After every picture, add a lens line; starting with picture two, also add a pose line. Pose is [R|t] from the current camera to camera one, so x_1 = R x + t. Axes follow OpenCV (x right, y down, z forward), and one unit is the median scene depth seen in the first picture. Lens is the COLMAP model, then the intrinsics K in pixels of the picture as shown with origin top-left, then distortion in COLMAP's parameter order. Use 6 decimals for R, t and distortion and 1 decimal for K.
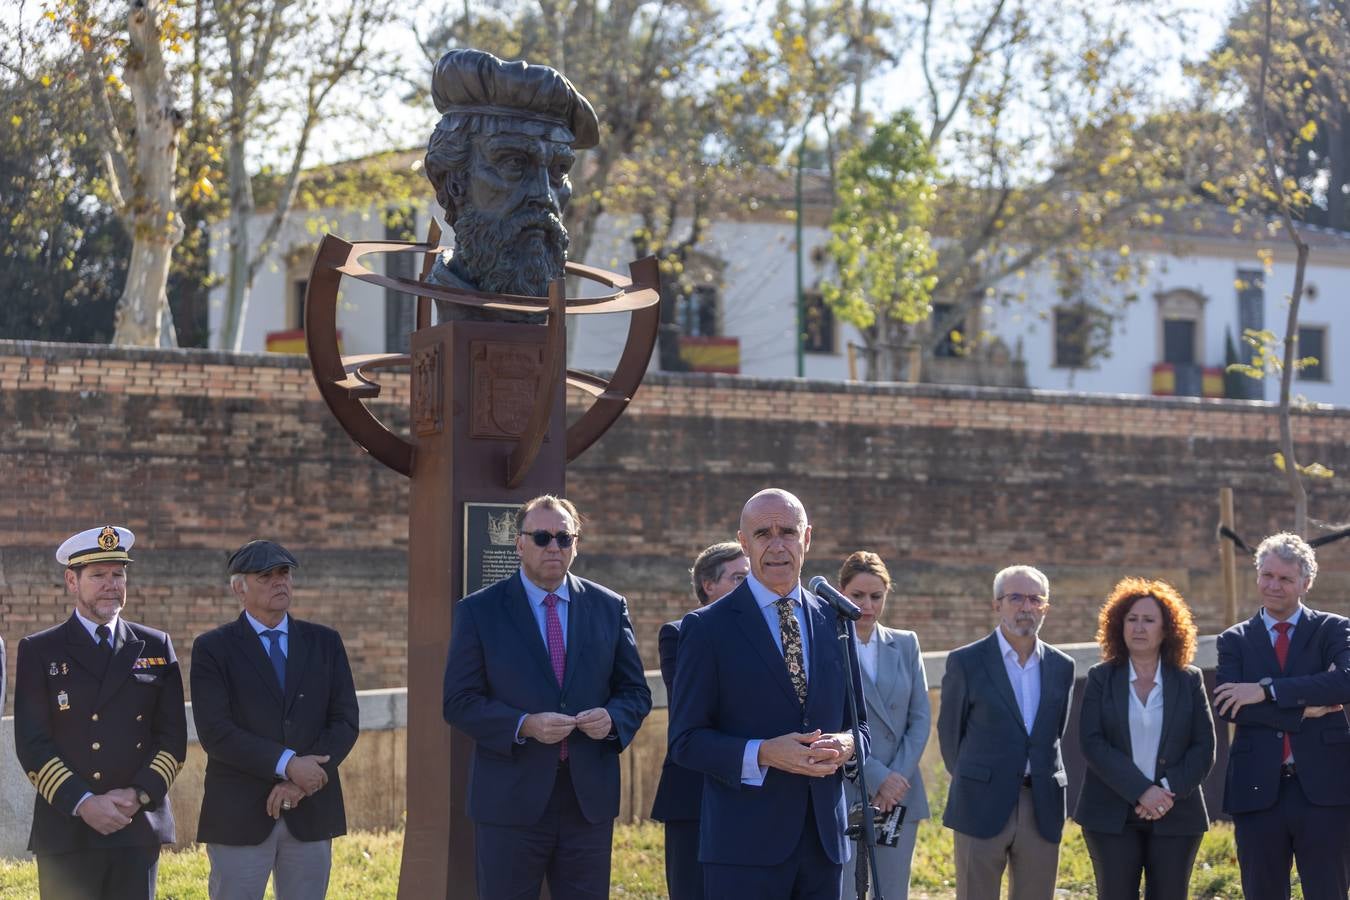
lens RADIAL K [[2792.6, 0, 675.0], [0, 2792.6, 450.0], [0, 0, 1]] dist [0.026696, -0.232428]
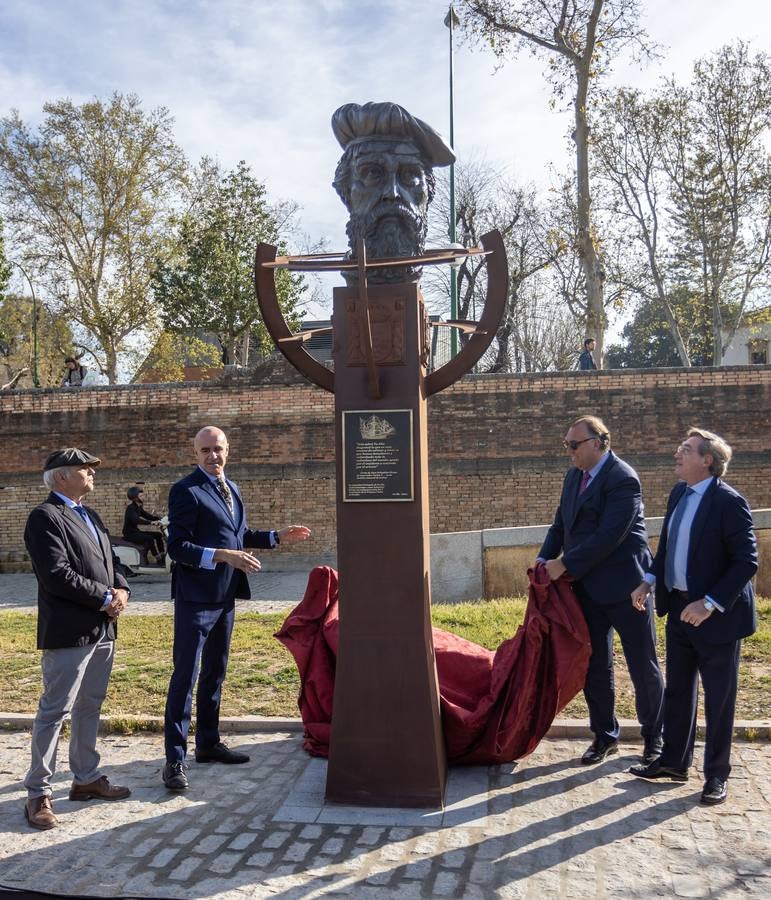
lens RADIAL K [[908.1, 0, 382.6], [0, 908.1, 454.0], [0, 0, 1]] dist [-0.031083, 0.043398]
pose [[0.837986, -0.043224, -0.543977, 0.086814], [0.057638, 0.998293, 0.009467, 0.016611], [0.542639, -0.039287, 0.839047, 0.269801]]
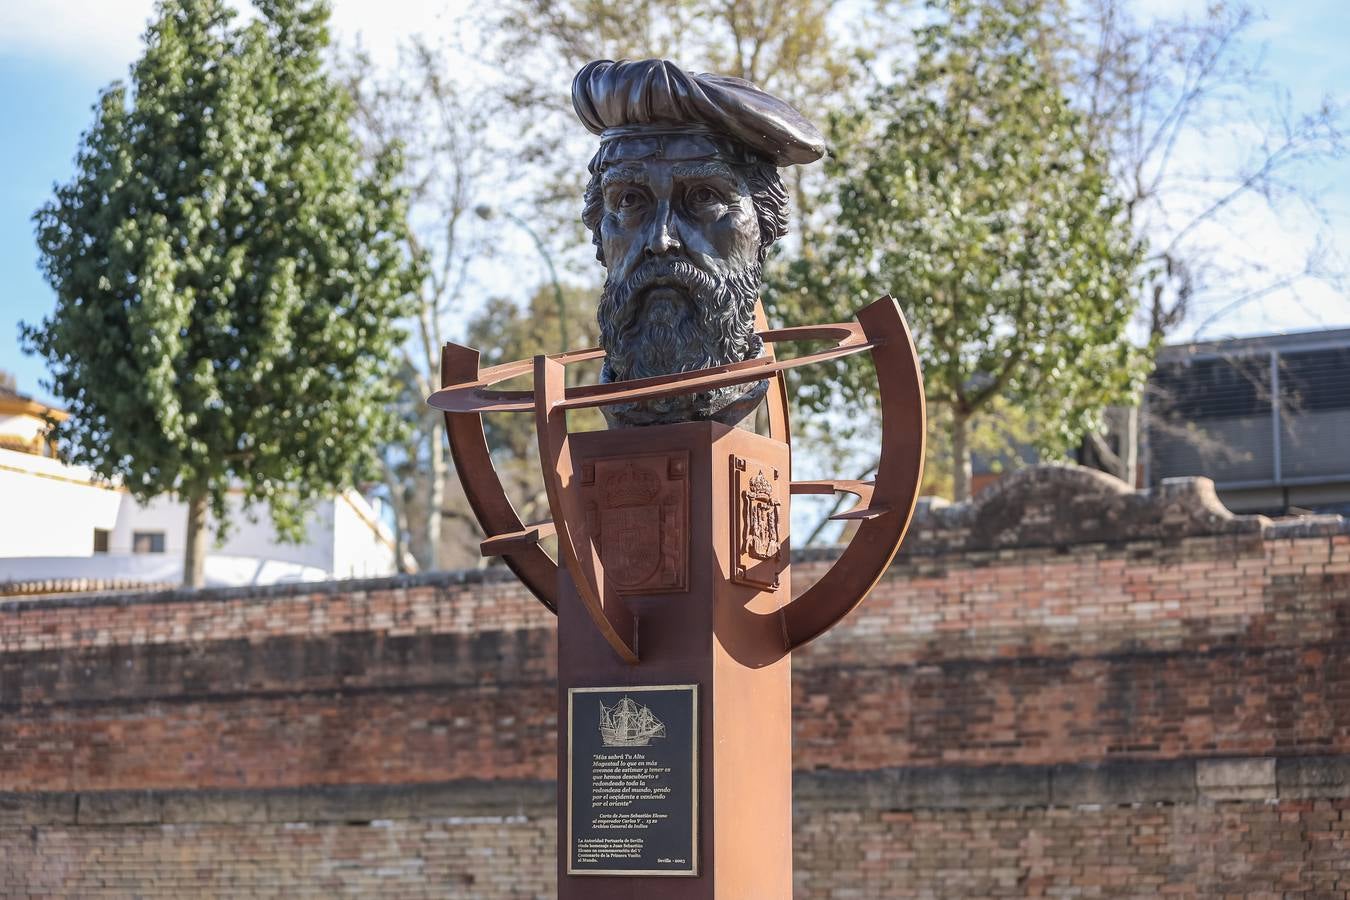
lens RADIAL K [[2786.8, 0, 675.0], [0, 2786.8, 450.0], [0, 0, 1]] dist [-0.313576, 0.069181]
pose [[0.591888, -0.122280, -0.796691, 0.223449], [0.059552, 0.992358, -0.108069, 0.016033], [0.803817, 0.016521, 0.594647, 0.264115]]
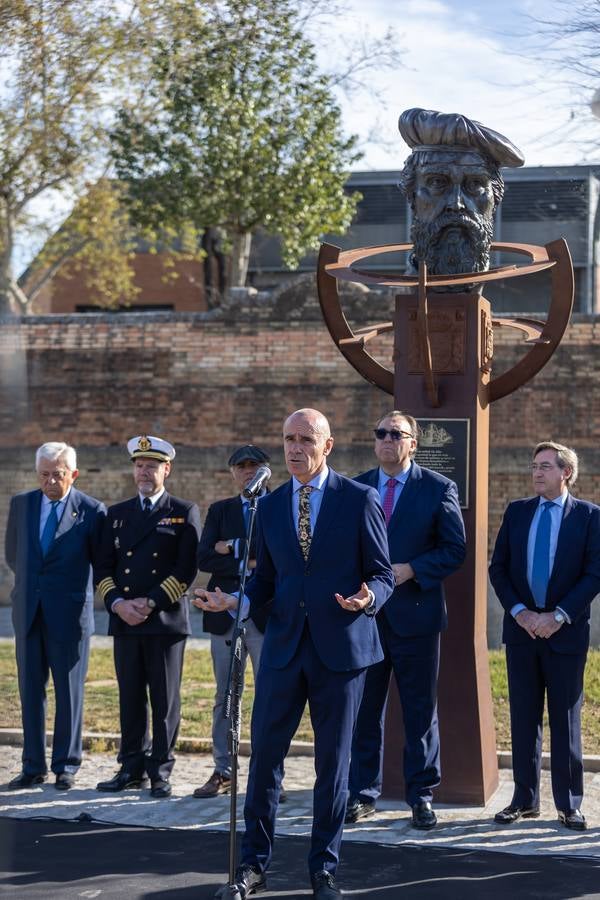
lens RADIAL K [[1861.7, 0, 312.6], [0, 1861.7, 449.6], [0, 0, 1]] dist [0.026696, -0.232428]
pose [[0.778680, -0.008313, -0.627366, 0.222161], [0.029578, 0.999287, 0.023471, 0.004898], [0.626724, -0.036832, 0.778371, 0.089326]]
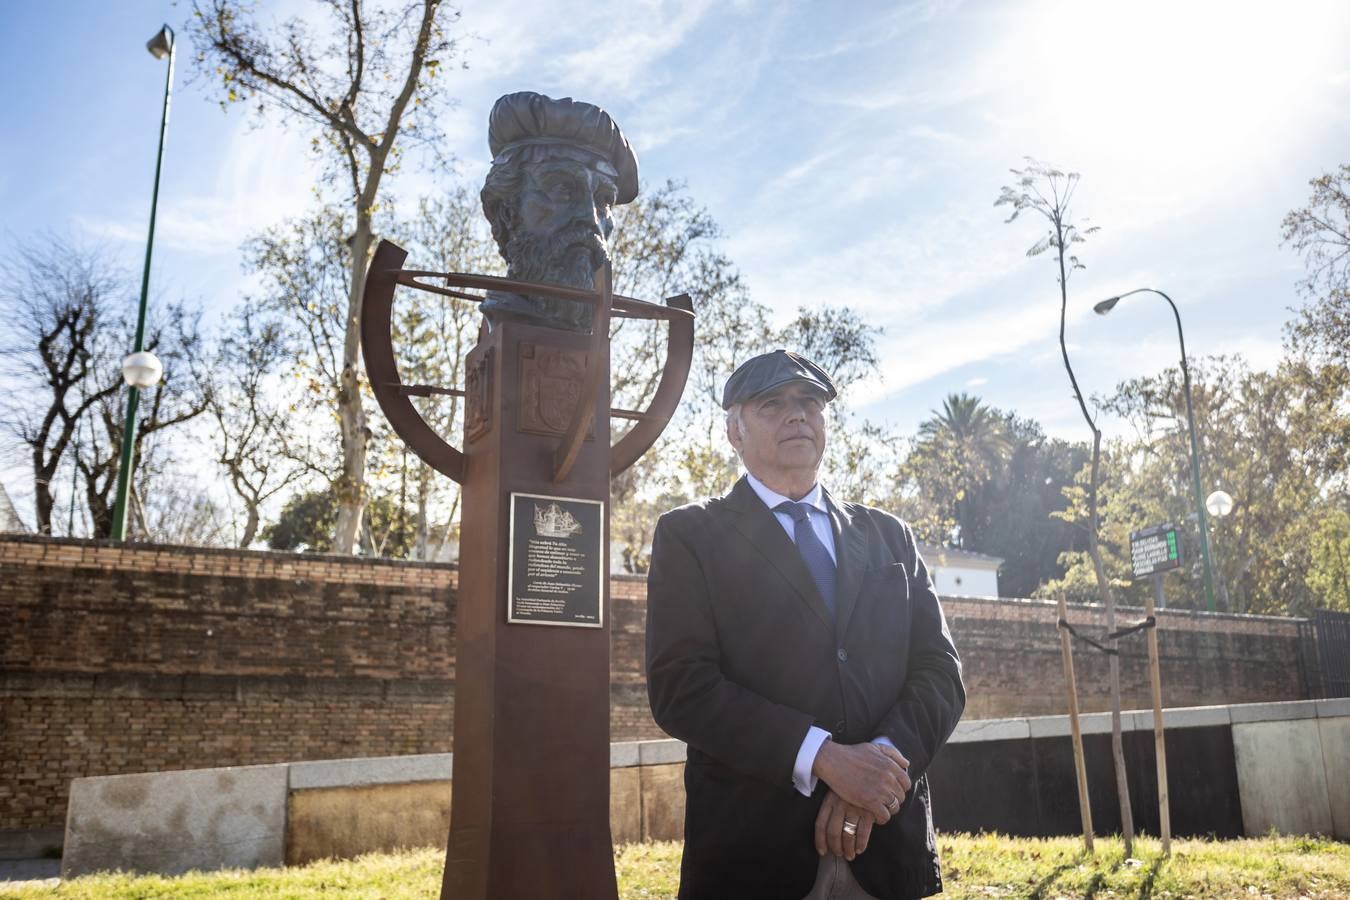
lens RADIAL K [[1286.2, 0, 673.2], [0, 1286.2, 445.8], [0, 0, 1]] dist [-0.005771, 0.007390]
pose [[0.999588, -0.004863, 0.028285, -0.013026], [0.009869, 0.983680, -0.179656, 0.038032], [-0.026949, 0.179861, 0.983323, 0.235231]]
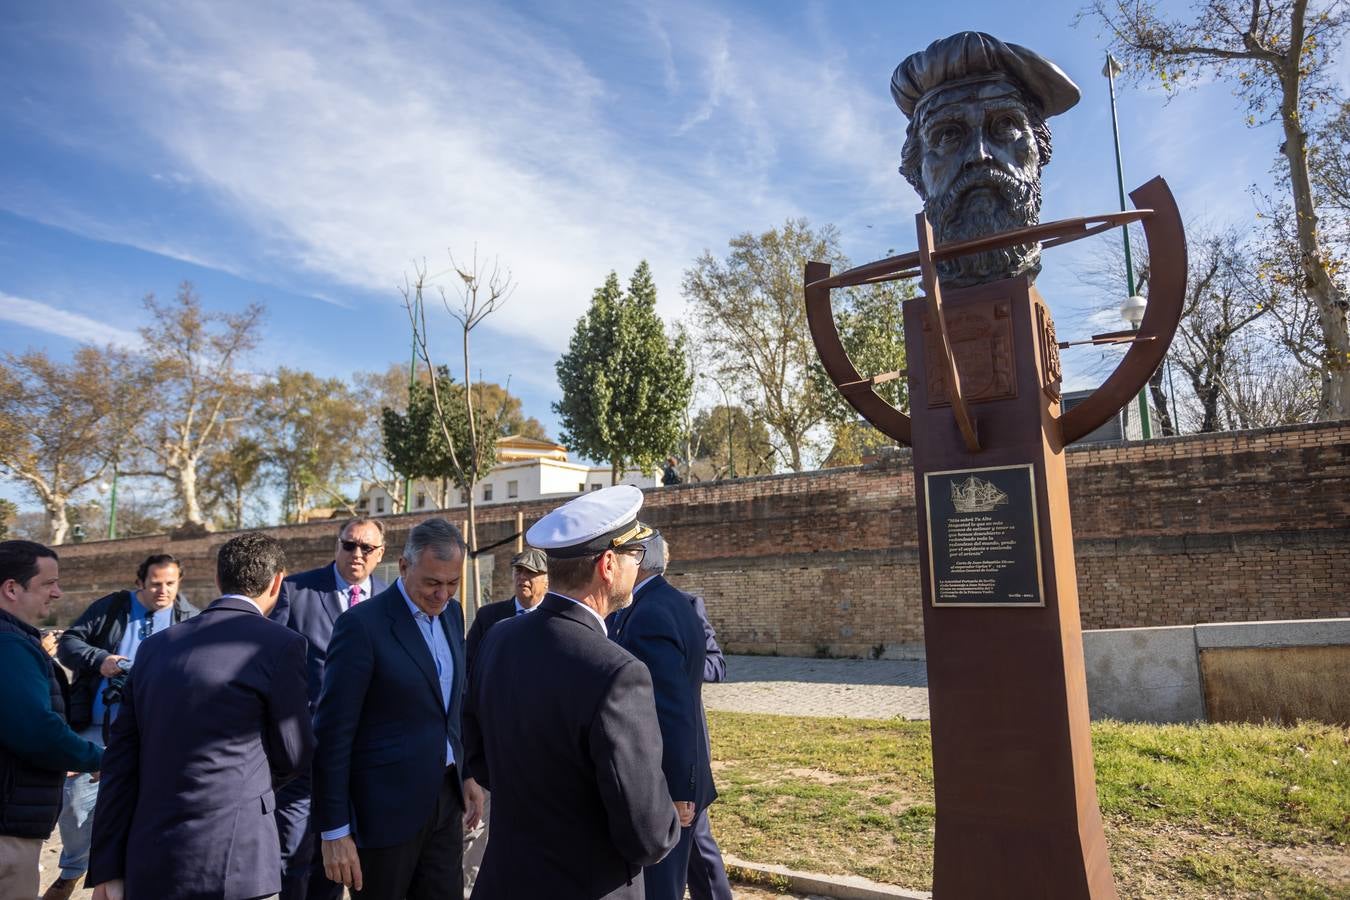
lens RADIAL K [[828.0, 0, 669.6], [0, 828.0, 452.6], [0, 0, 1]] dist [-0.048686, 0.044055]
pose [[0.506601, -0.149209, -0.849171, 0.057140], [0.080299, 0.988796, -0.125837, 0.018185], [0.858433, -0.004438, 0.512906, 0.338087]]
